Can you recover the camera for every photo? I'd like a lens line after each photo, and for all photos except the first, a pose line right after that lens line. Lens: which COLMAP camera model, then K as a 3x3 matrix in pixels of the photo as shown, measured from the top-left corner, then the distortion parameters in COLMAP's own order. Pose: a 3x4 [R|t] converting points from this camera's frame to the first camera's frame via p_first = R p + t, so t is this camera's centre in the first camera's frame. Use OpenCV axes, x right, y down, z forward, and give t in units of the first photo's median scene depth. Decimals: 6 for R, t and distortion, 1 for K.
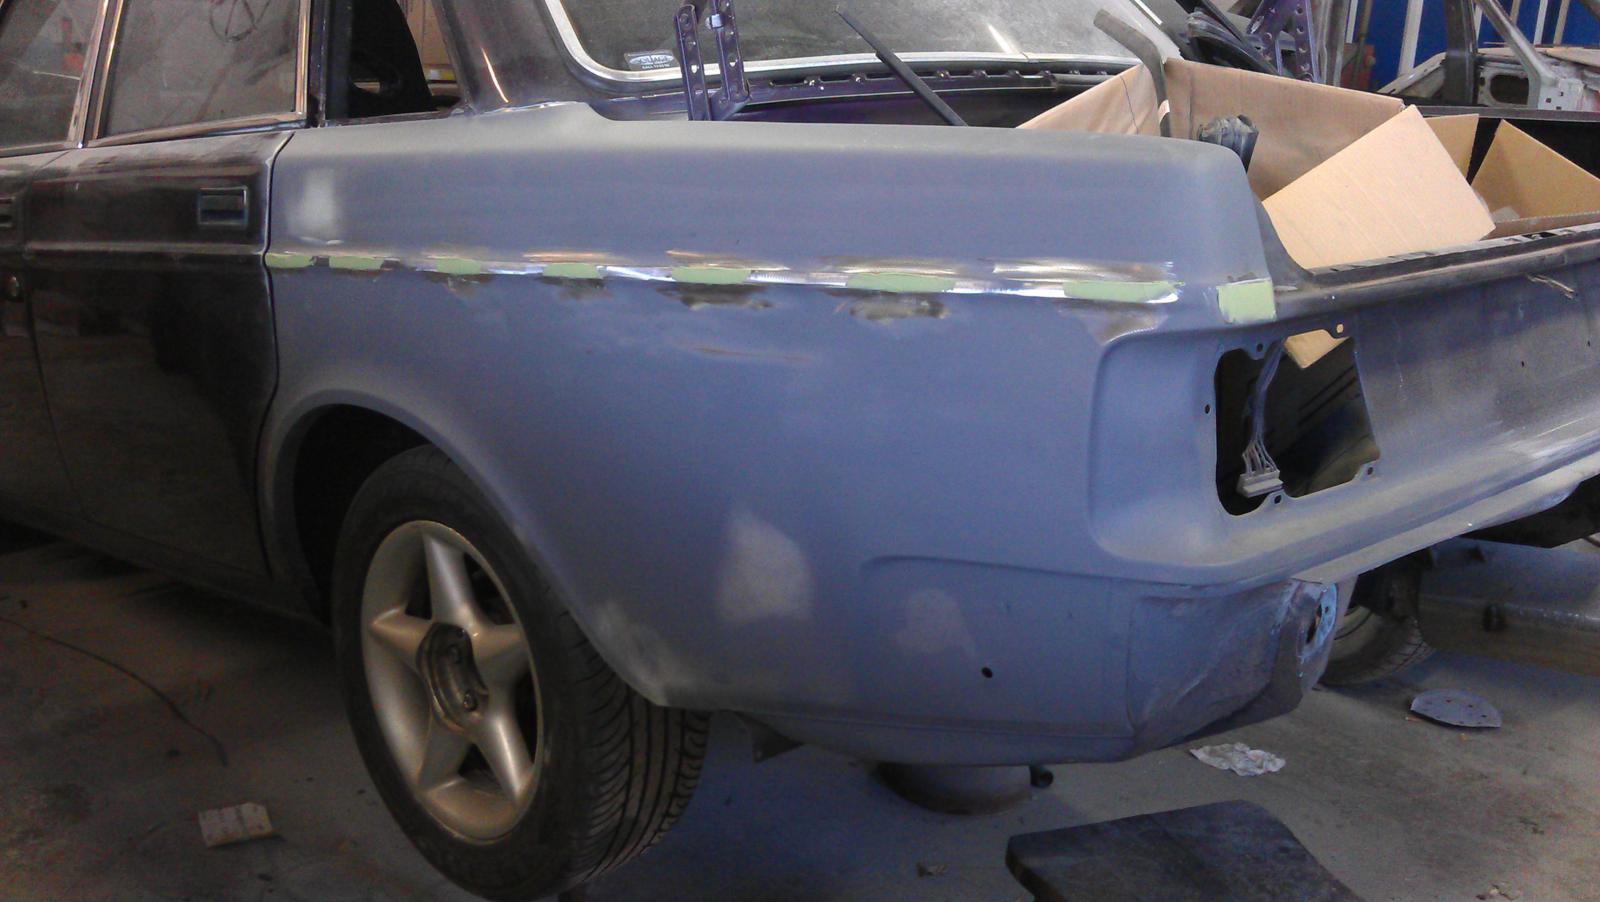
lens RADIAL K [[1567.8, 0, 800.0], [0, 1567.8, 451.0], [0, 0, 1]] dist [0.091564, -0.324305]
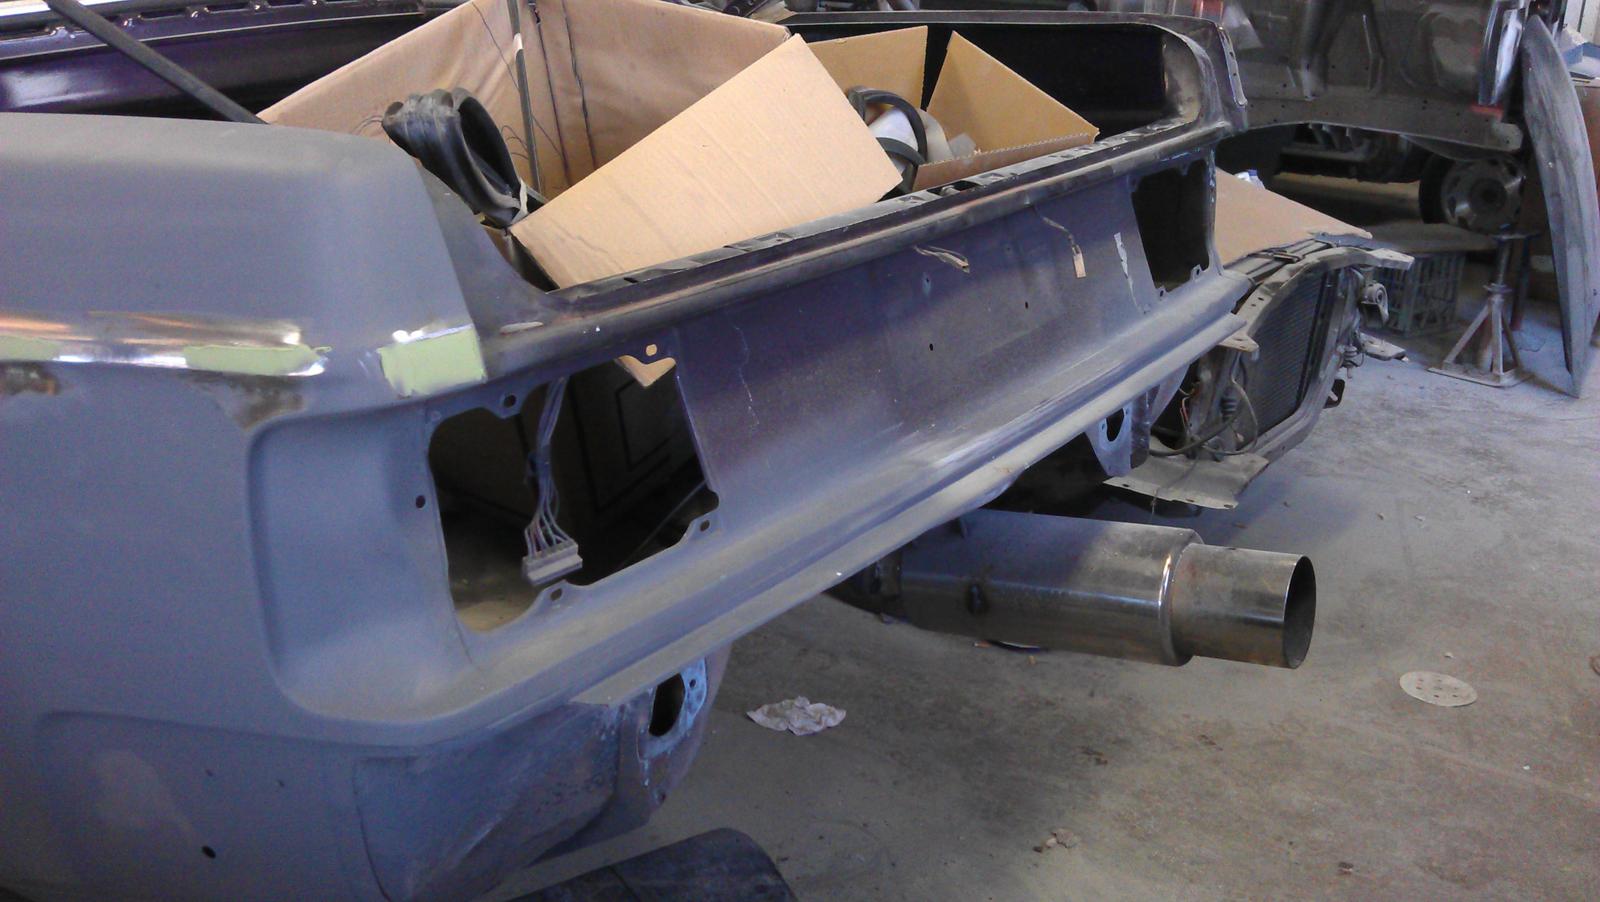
lens RADIAL K [[1567.8, 0, 800.0], [0, 1567.8, 451.0], [0, 0, 1]] dist [0.091564, -0.324305]
pose [[0.977545, -0.089717, 0.190676, 0.213500], [0.075083, 0.993747, 0.082645, -0.070884], [-0.196898, -0.066473, 0.978168, 0.179791]]
